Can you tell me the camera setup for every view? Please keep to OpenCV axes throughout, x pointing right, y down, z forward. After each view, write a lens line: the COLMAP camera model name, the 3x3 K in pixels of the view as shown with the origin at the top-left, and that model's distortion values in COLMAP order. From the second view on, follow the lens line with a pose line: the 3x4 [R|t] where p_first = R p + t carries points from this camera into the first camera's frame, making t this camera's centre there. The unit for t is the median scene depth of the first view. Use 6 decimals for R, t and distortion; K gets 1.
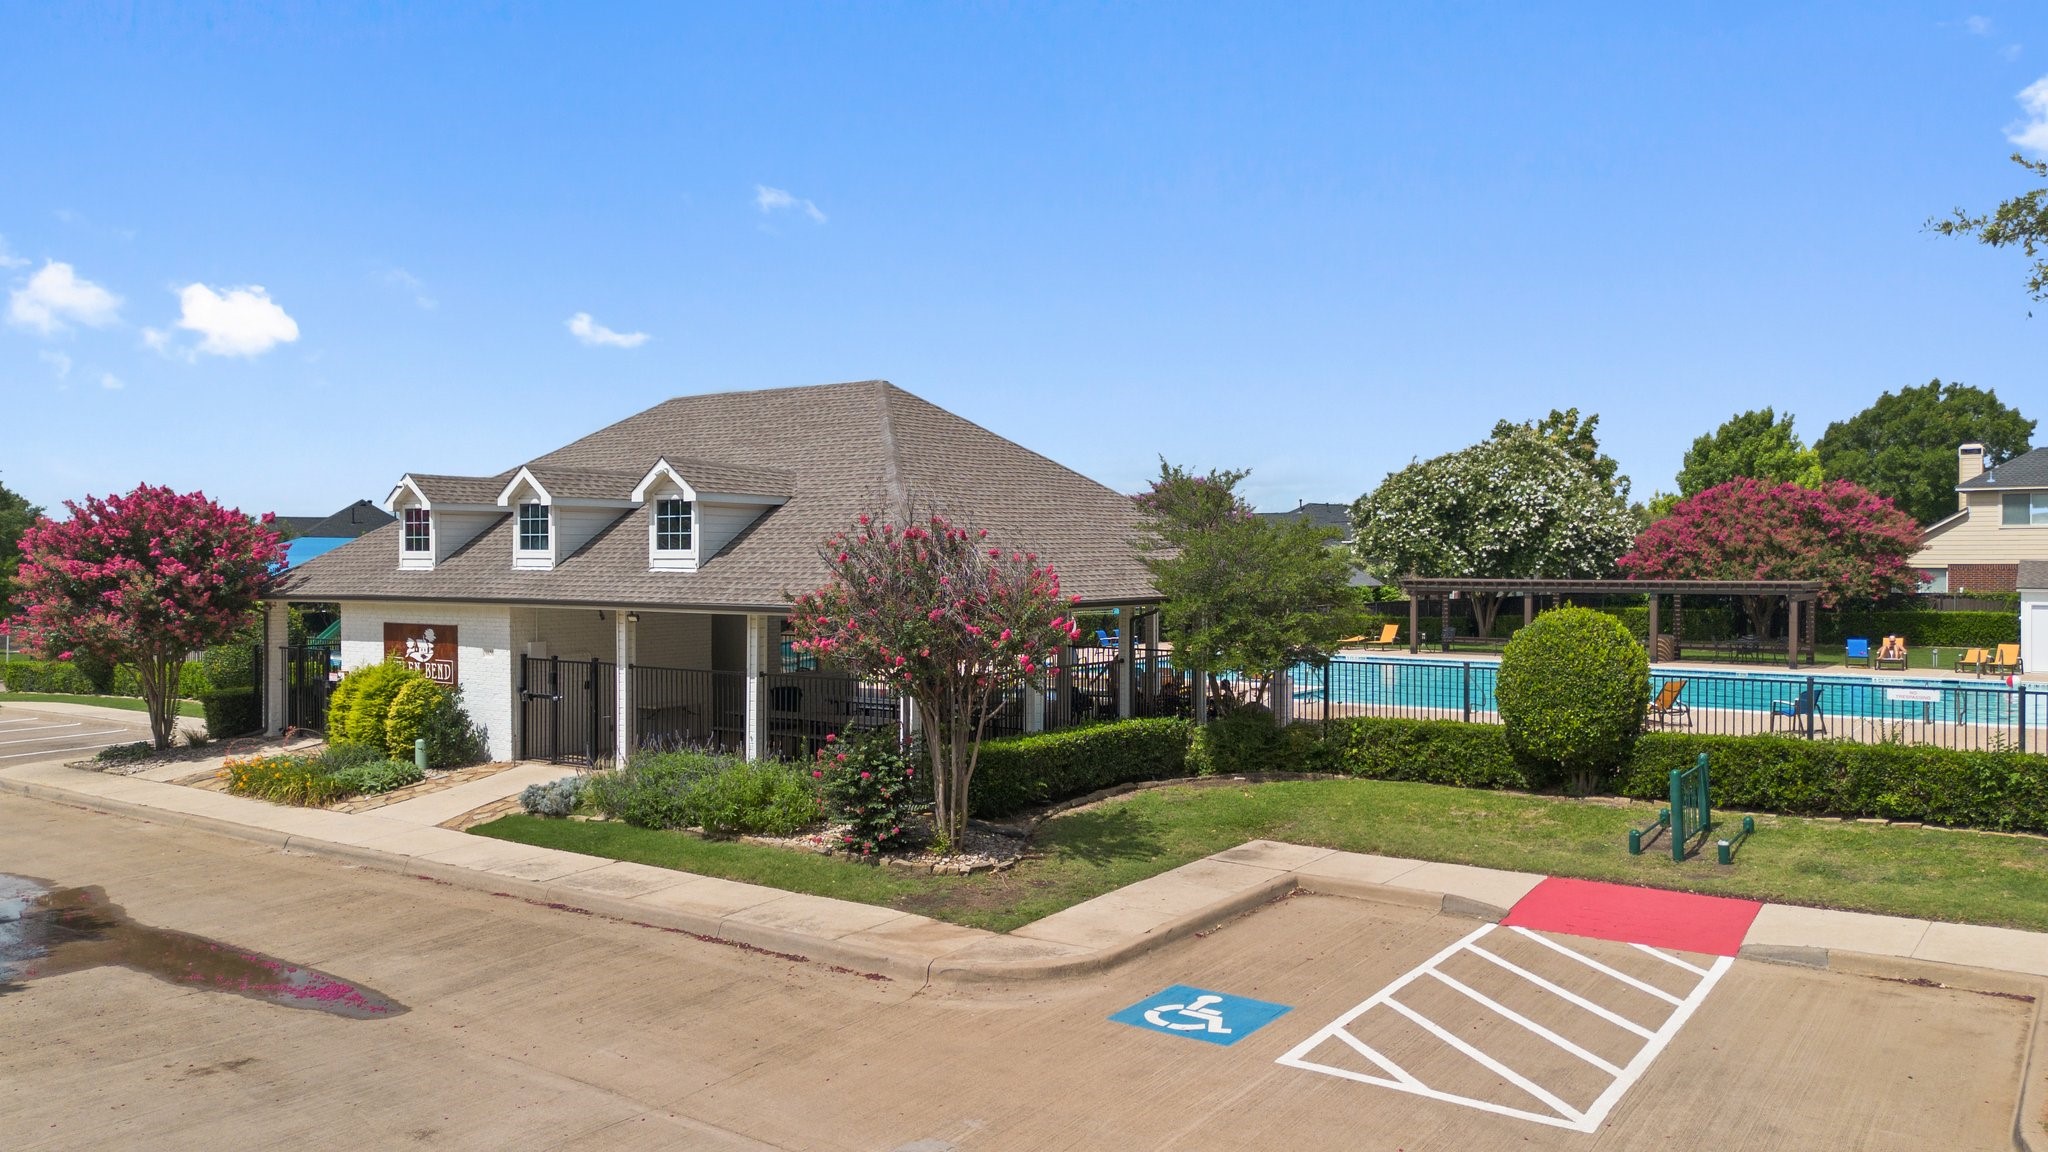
lens RADIAL K [[1456.6, 0, 1020.3], [0, 1456.6, 574.9], [0, 0, 1]] dist [0.032428, -0.011301]
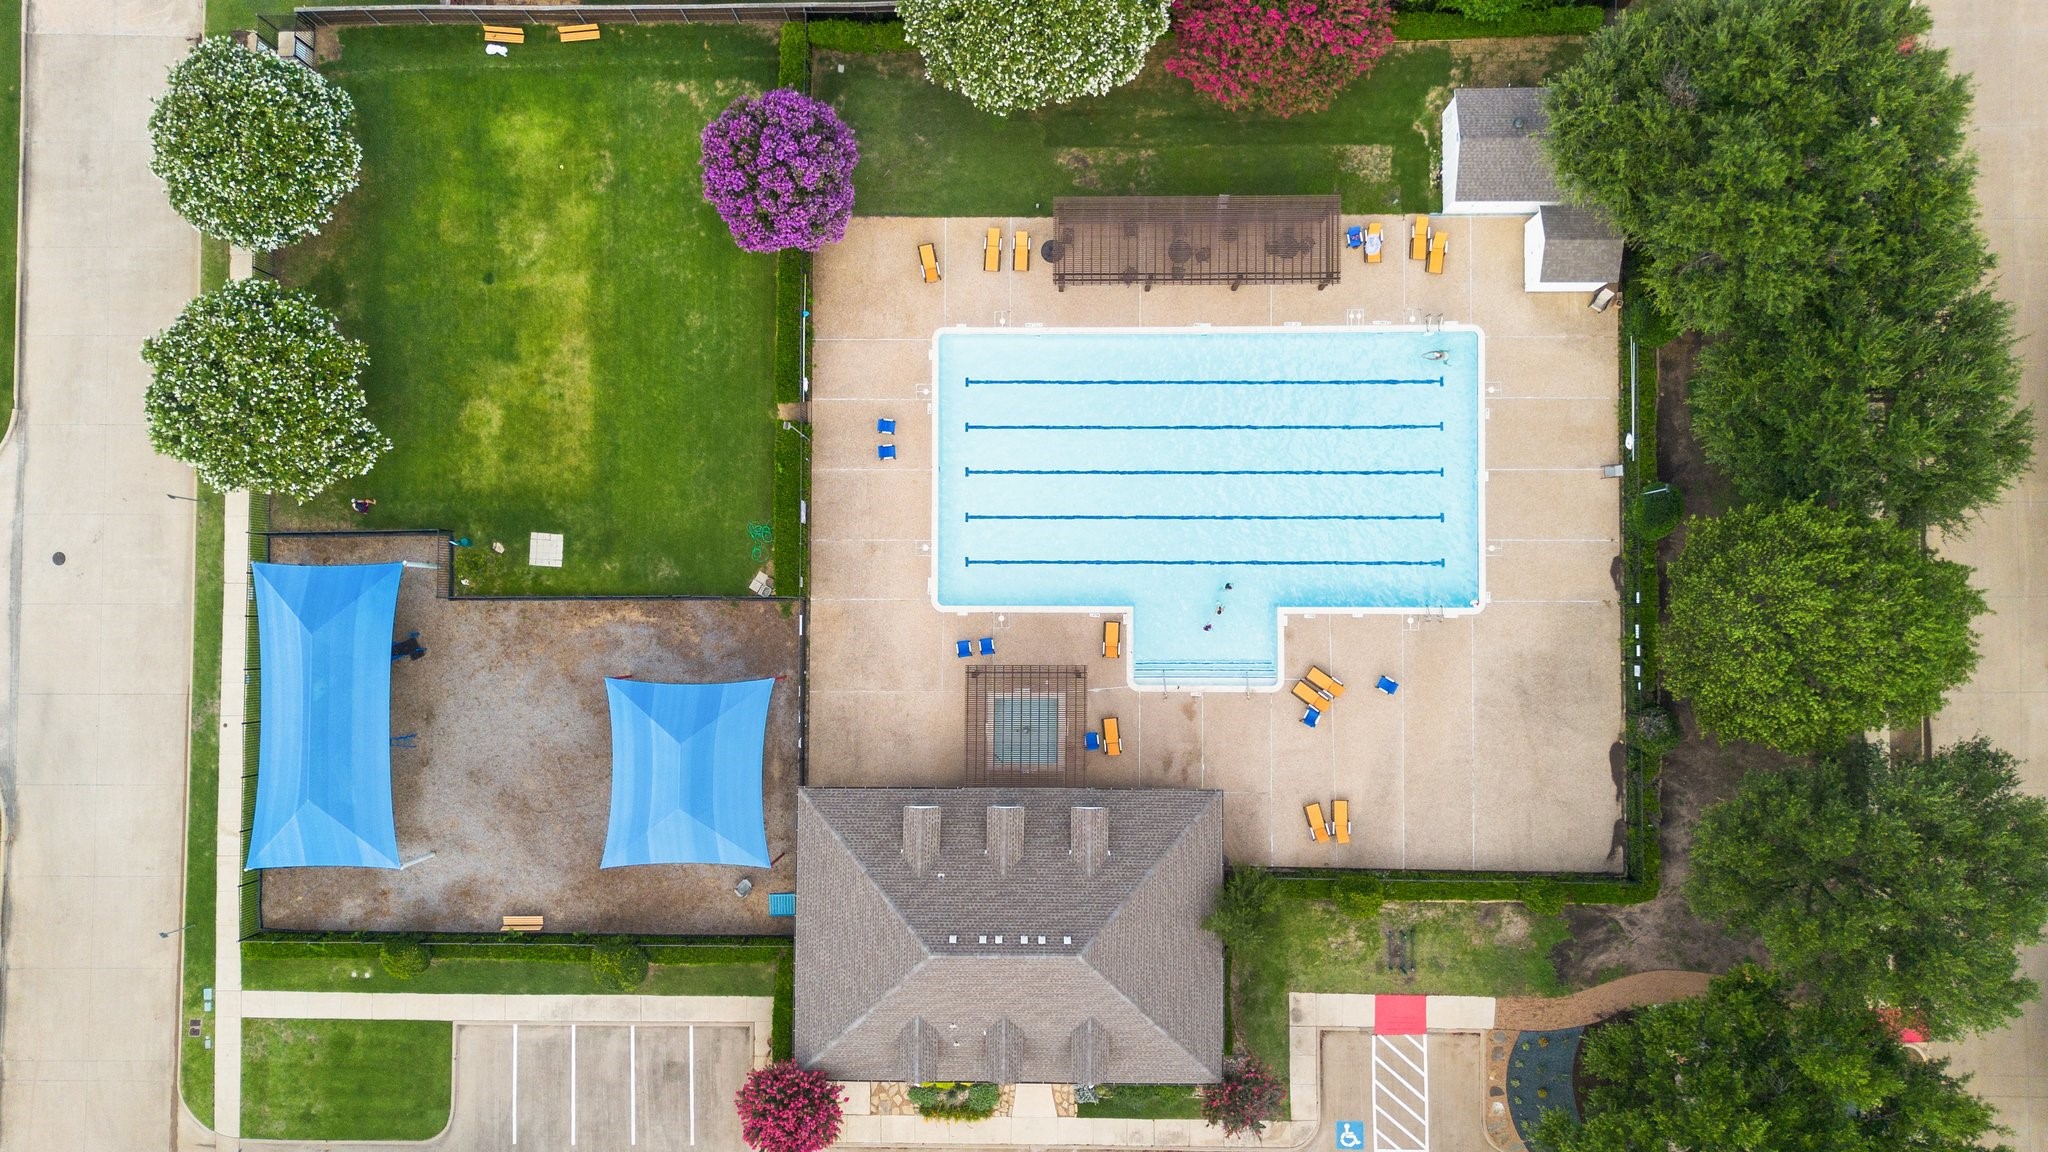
lens RADIAL K [[1456.6, 0, 1026.3], [0, 1456.6, 574.1], [0, 0, 1]] dist [0.032428, -0.011301]
pose [[0.804596, -0.593808, 0.004141, 0.091932], [0.018323, 0.031796, 0.999326, -1.262134], [-0.593540, -0.803978, 0.036463, 0.788077]]
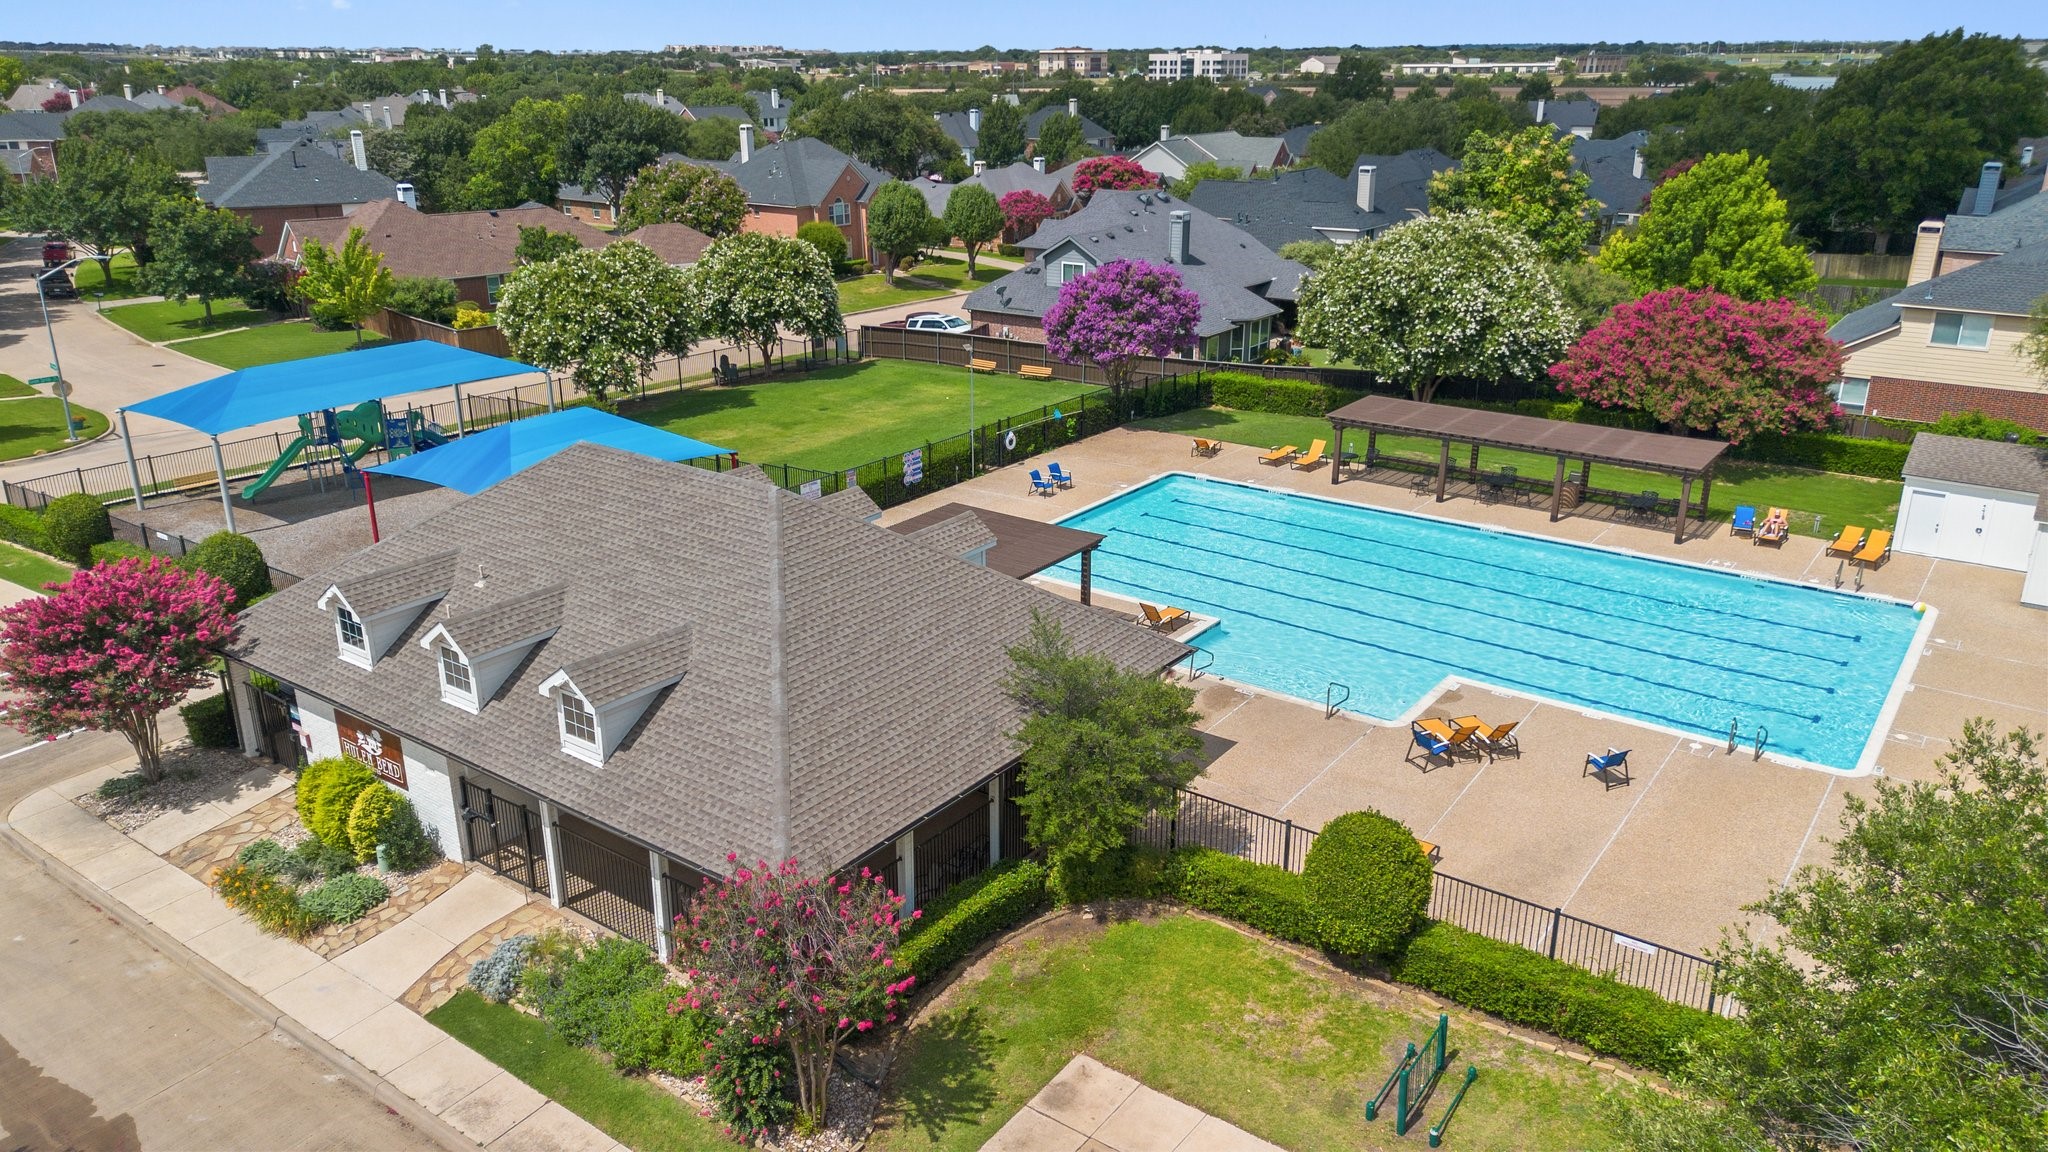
lens RADIAL K [[1456.6, 0, 1021.5], [0, 1456.6, 581.1], [0, 0, 1]] dist [0.032428, -0.011301]
pose [[0.999997, -0.002284, 0.001081, 0.044896], [0.001786, 0.941377, 0.337351, -0.234105], [-0.001788, -0.337348, 0.941378, -0.003811]]
